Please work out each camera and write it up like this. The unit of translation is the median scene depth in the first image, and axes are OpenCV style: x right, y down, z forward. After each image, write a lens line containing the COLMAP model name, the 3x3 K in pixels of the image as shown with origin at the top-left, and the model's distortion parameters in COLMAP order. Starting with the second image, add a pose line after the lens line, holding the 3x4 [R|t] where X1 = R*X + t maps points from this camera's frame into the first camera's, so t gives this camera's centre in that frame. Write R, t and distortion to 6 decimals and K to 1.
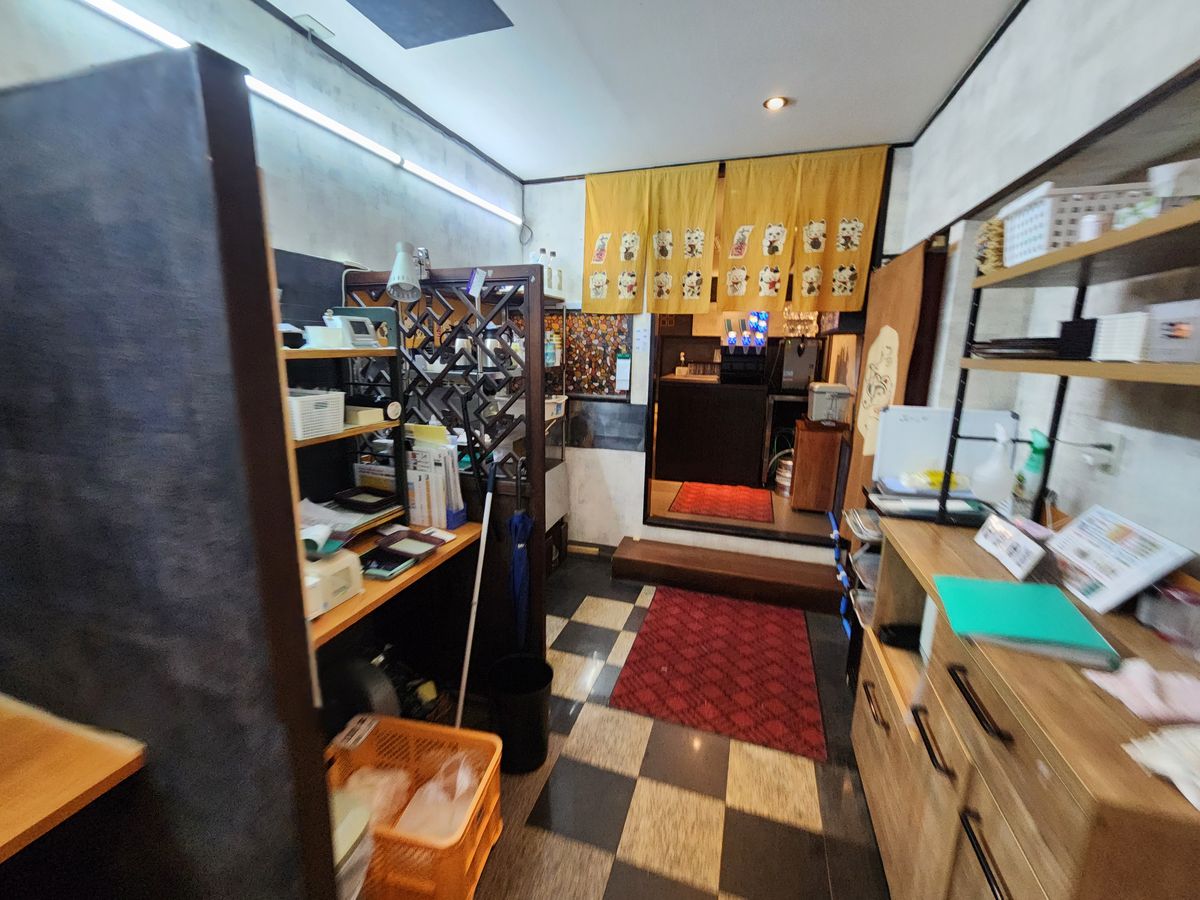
lens RADIAL K [[490.8, 0, 594.1], [0, 490.8, 449.1], [0, 0, 1]] dist [0.002534, 0.000560]
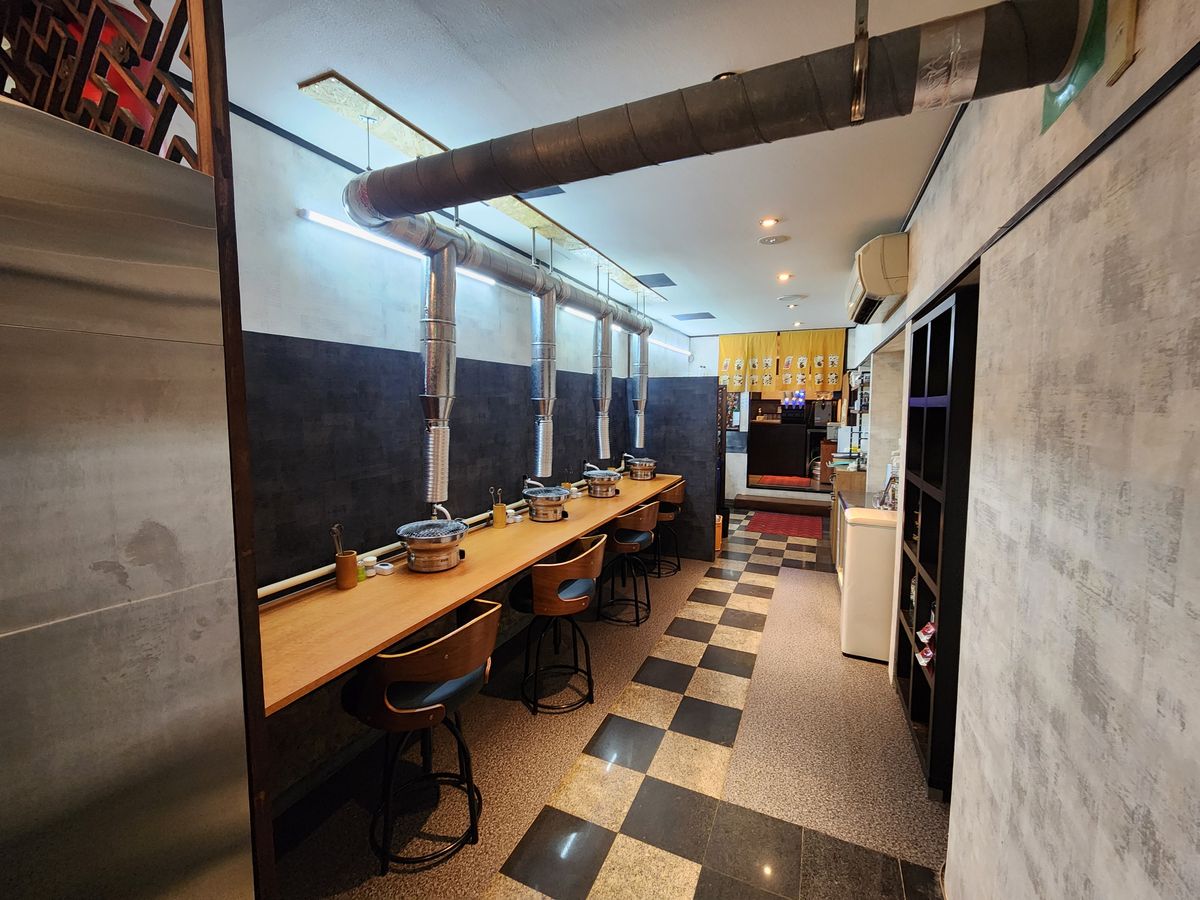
lens RADIAL K [[490.8, 0, 600.4], [0, 490.8, 442.2], [0, 0, 1]] dist [0.002534, 0.000560]
pose [[0.994293, -0.004156, -0.106599, -0.318984], [-0.009121, 0.992271, -0.123757, 0.238505], [0.106290, 0.124023, 0.986570, -1.261052]]
